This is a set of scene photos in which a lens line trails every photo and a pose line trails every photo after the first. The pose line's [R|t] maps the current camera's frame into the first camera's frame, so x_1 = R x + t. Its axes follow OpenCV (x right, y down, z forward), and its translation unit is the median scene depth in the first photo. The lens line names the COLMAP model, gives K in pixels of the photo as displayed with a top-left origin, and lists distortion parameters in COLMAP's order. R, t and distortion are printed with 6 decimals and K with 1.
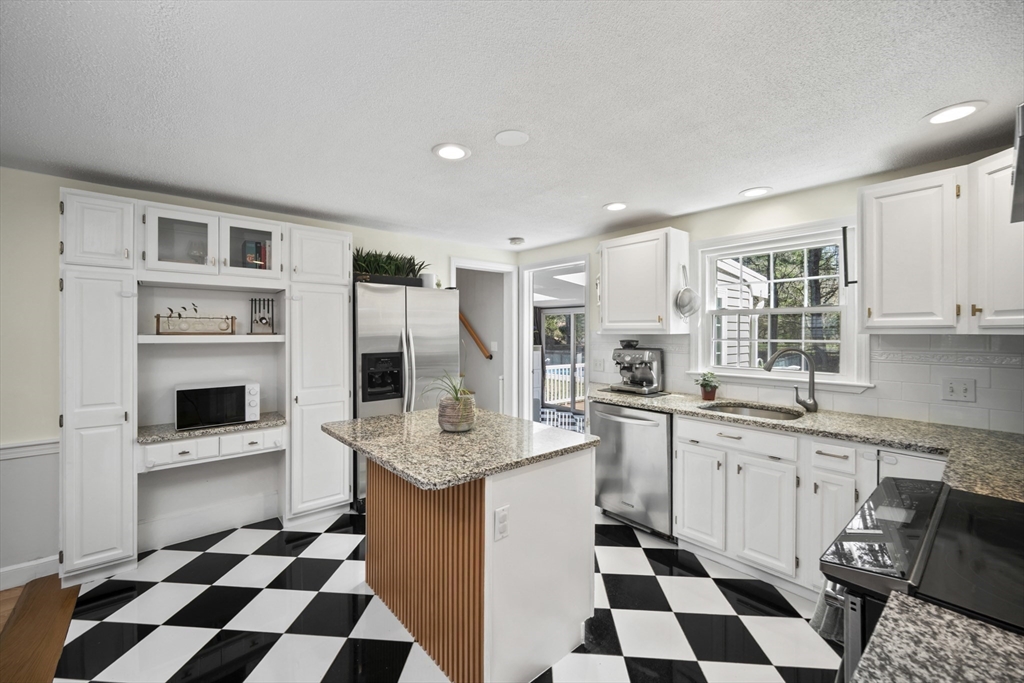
lens RADIAL K [[413.4, 0, 503.1], [0, 413.4, 336.0], [0, 0, 1]] dist [0.001598, -0.000881]
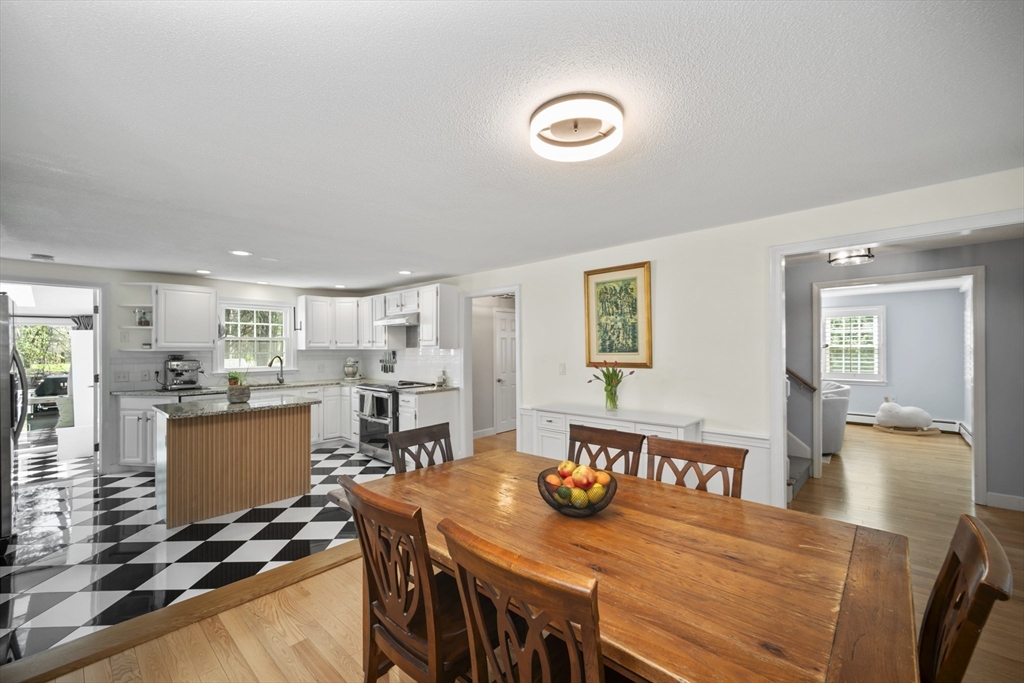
lens RADIAL K [[413.4, 0, 501.6], [0, 413.4, 344.5], [0, 0, 1]] dist [0.001598, -0.000881]
pose [[-0.115236, 0.009101, 0.993297, -1.573633], [0.015062, 0.999859, -0.007413, 0.001331], [-0.993224, 0.014107, -0.115356, 0.034816]]
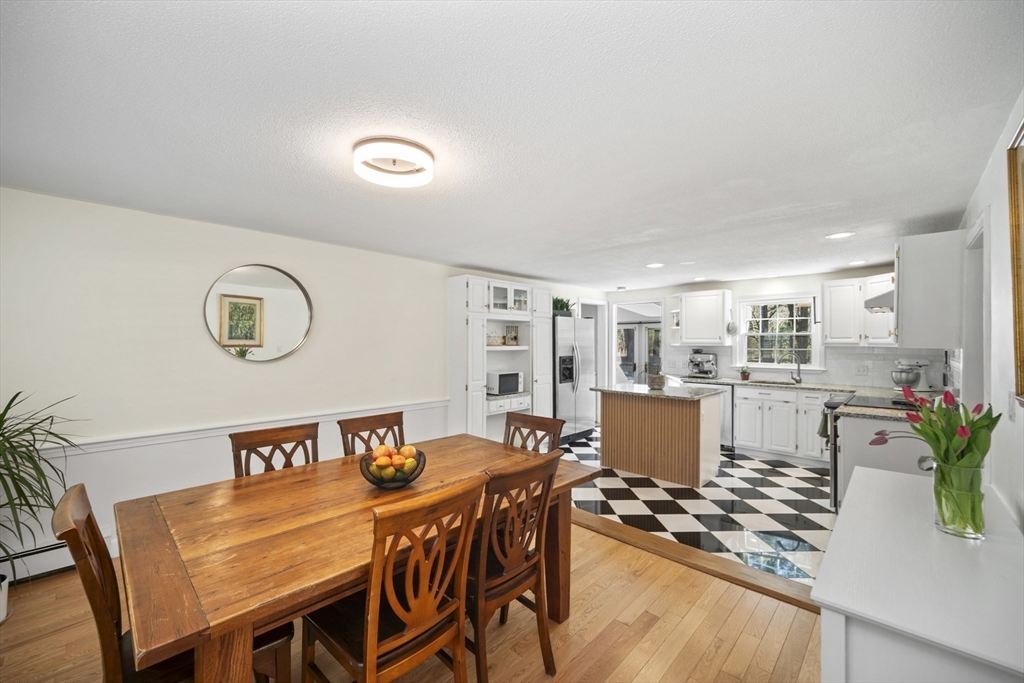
lens RADIAL K [[413.4, 0, 503.3], [0, 413.4, 345.2], [0, 0, 1]] dist [0.001598, -0.000881]
pose [[0.995443, 0.001243, 0.095349, -0.869820], [-0.001018, 0.999997, -0.002410, -0.002011], [-0.095352, 0.002301, 0.995441, -0.868924]]
